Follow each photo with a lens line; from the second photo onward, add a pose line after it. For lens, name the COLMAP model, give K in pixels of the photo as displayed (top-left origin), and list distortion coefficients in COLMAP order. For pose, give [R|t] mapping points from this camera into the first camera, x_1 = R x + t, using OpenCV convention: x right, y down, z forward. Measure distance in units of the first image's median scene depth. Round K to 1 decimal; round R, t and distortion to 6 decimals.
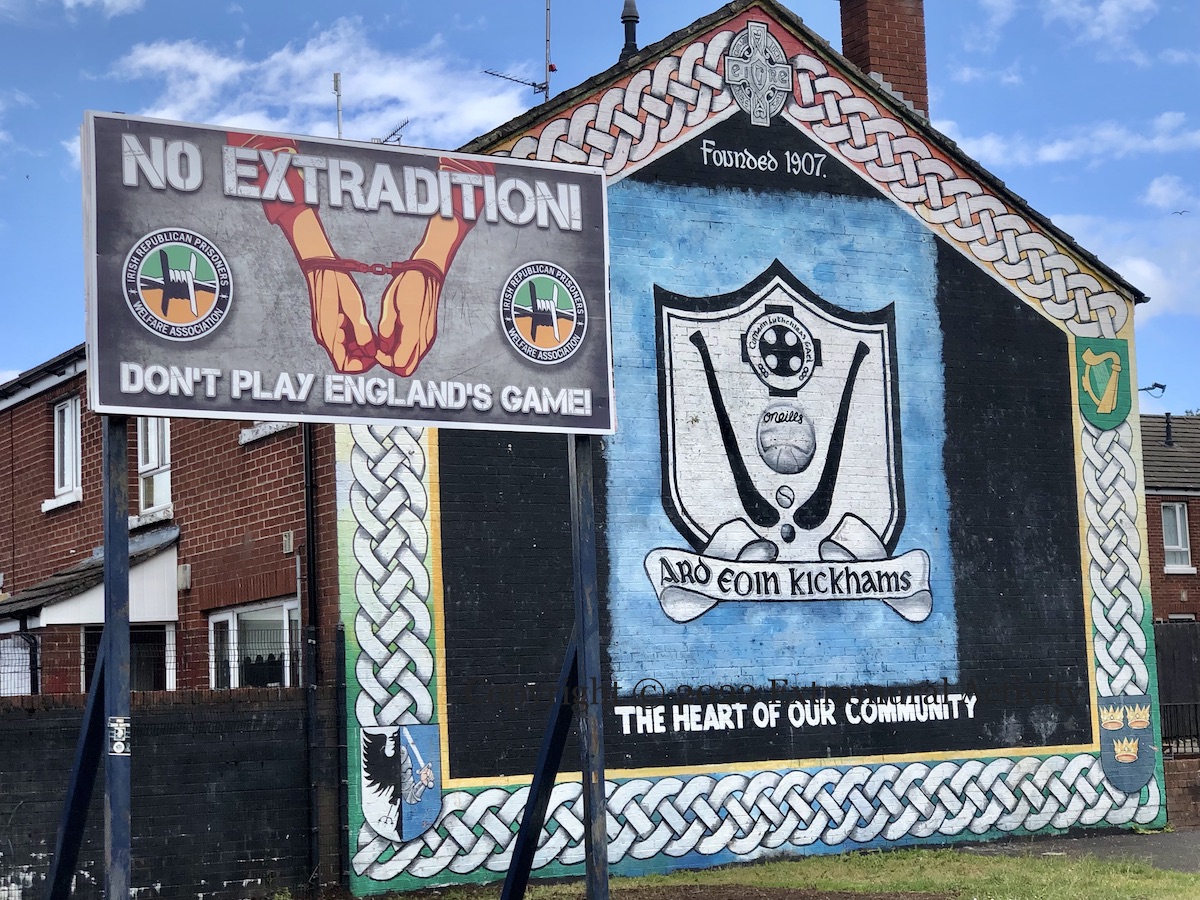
lens RADIAL K [[2313.4, 0, 599.4], [0, 2313.4, 445.7], [0, 0, 1]] dist [-0.037296, 0.000000]
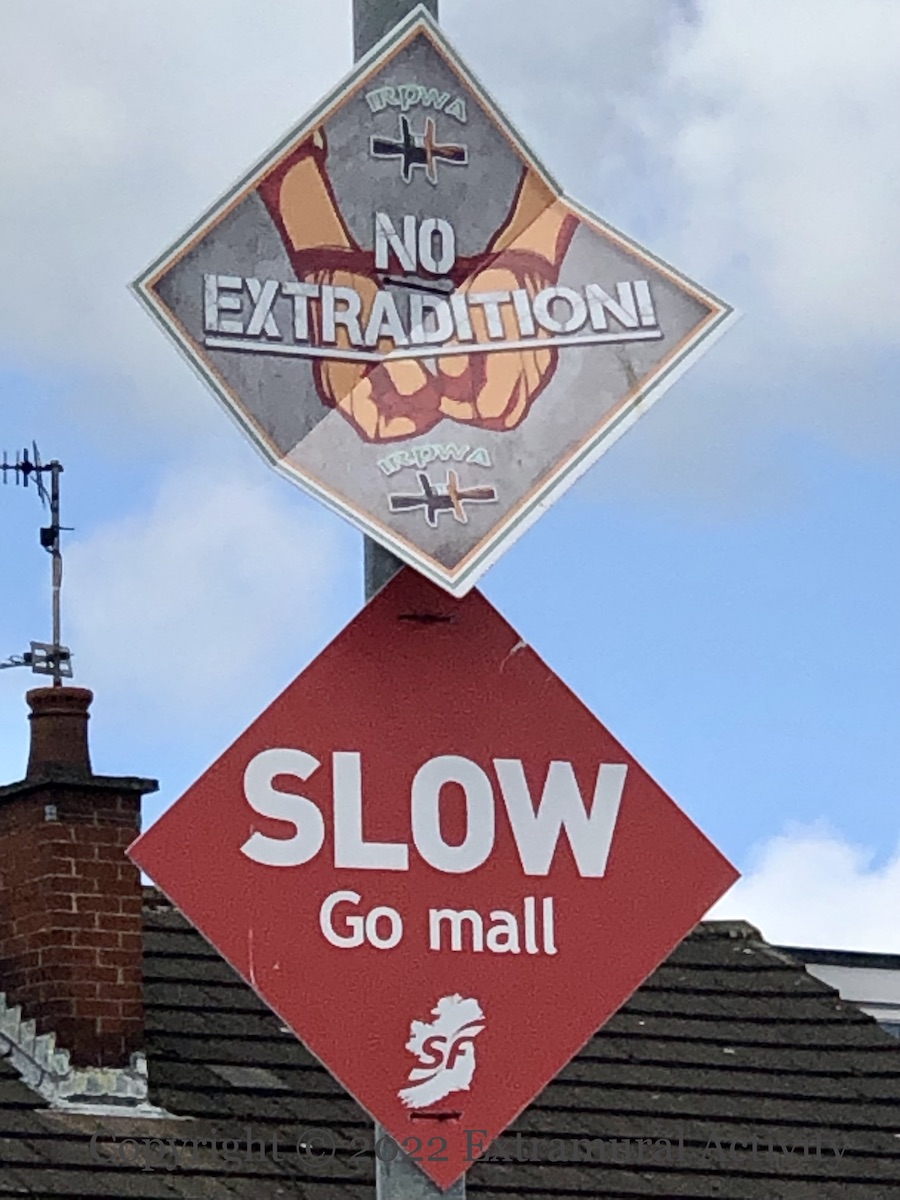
lens RADIAL K [[8962.9, 0, 450.0], [0, 8962.9, 600.0], [0, 0, 1]] dist [-0.312986, 0.000000]
pose [[0.992966, 0.019720, -0.116742, 0.289111], [-0.017544, 0.999653, 0.019641, -0.063996], [0.117089, -0.017454, 0.992968, -2.076106]]
